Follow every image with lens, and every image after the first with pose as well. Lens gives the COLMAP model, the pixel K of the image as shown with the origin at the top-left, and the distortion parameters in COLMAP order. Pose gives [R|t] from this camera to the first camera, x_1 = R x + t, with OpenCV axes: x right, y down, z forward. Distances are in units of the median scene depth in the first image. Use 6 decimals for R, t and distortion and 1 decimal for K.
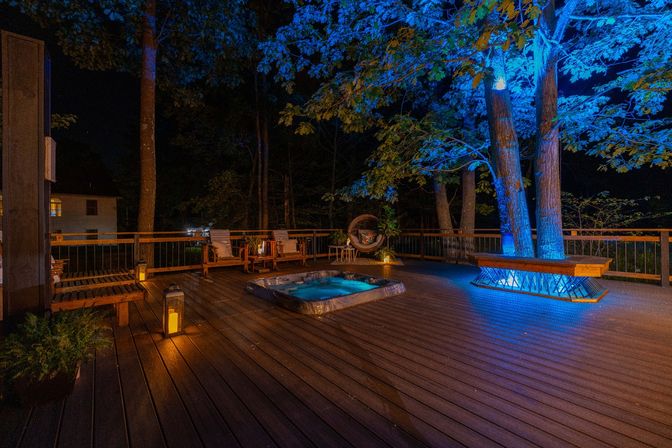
lens RADIAL K [[293.4, 0, 336.0], [0, 293.4, 224.0], [0, 0, 1]] dist [-0.000920, -0.000053]
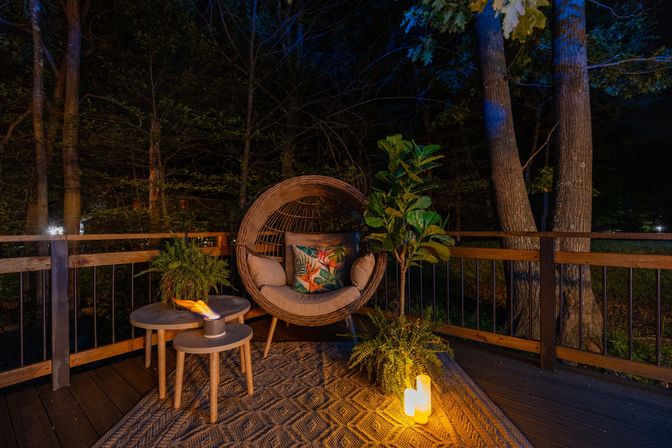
lens RADIAL K [[293.4, 0, 336.0], [0, 293.4, 224.0], [0, 0, 1]] dist [-0.000920, -0.000053]
pose [[0.986404, 0.001782, 0.164331, 0.081434], [-0.002977, 0.999971, 0.007029, 0.008305], [-0.164314, -0.007423, 0.986380, 0.741892]]
